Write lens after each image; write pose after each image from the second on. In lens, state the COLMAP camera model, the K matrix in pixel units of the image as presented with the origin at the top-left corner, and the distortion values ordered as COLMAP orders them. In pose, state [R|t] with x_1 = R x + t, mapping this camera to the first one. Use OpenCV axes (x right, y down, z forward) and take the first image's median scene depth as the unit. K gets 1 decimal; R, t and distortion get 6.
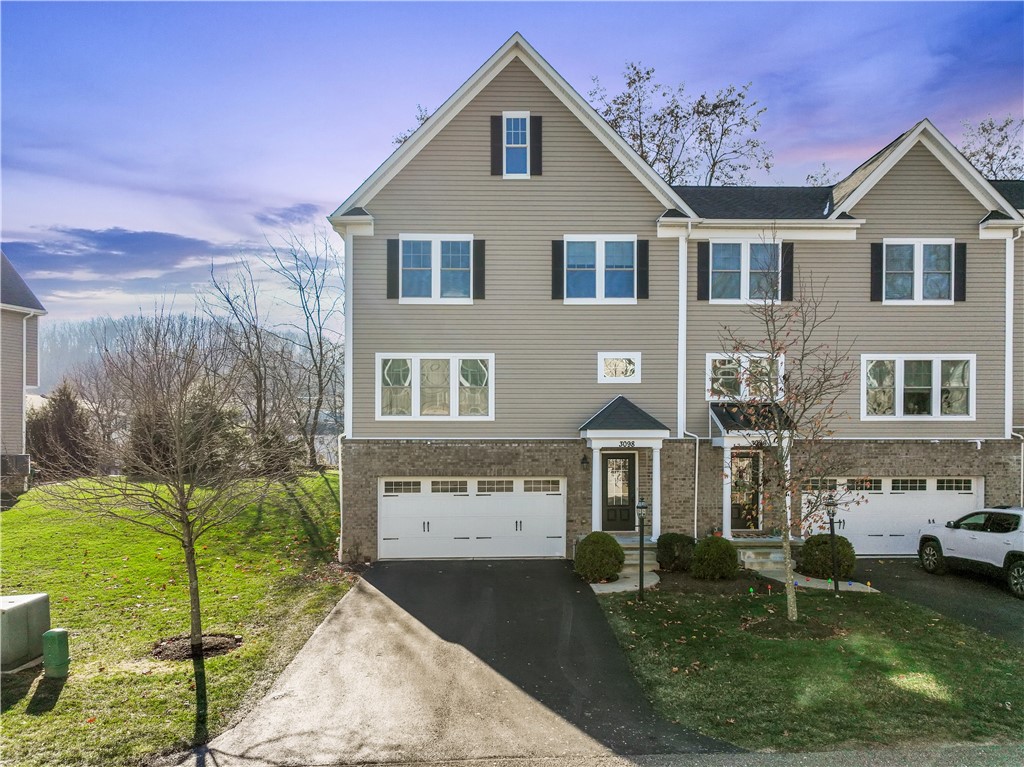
lens RADIAL K [[726.0, 0, 472.3], [0, 726.0, 408.0], [0, 0, 1]] dist [-0.007040, 0.017848]
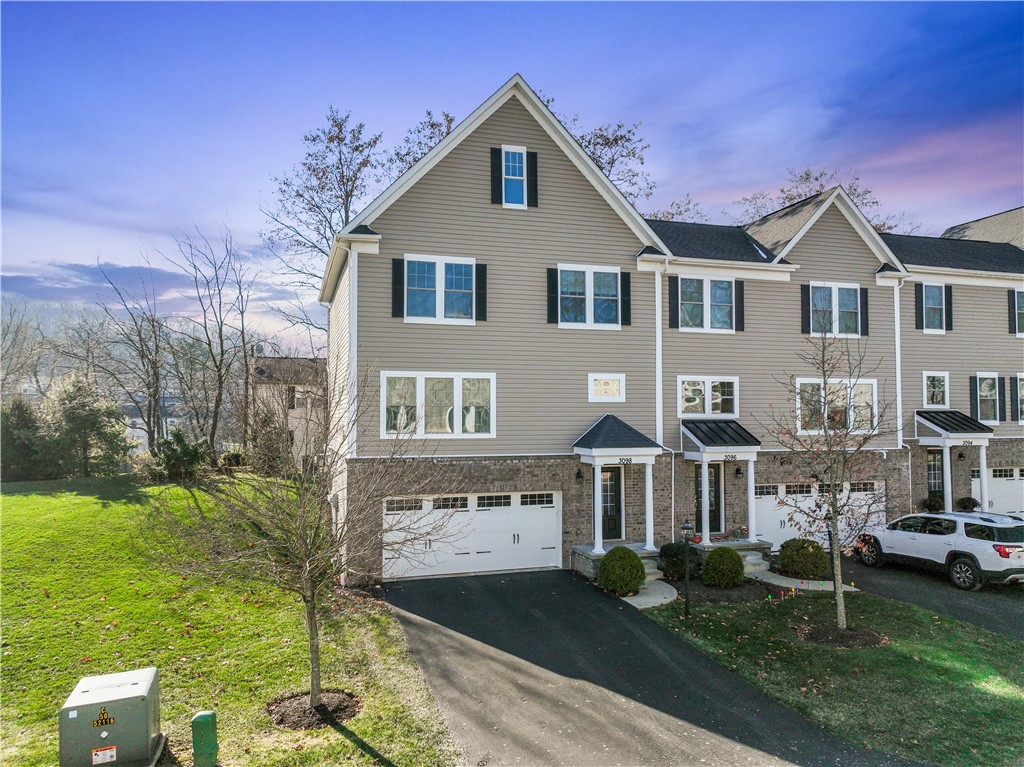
lens RADIAL K [[726.0, 0, 515.2], [0, 726.0, 393.1], [0, 0, 1]] dist [-0.007040, 0.017848]
pose [[0.963692, 0.006870, 0.266929, -0.218774], [0.005222, 0.998993, -0.044561, -0.000037], [-0.266966, 0.044337, 0.962685, -0.006436]]
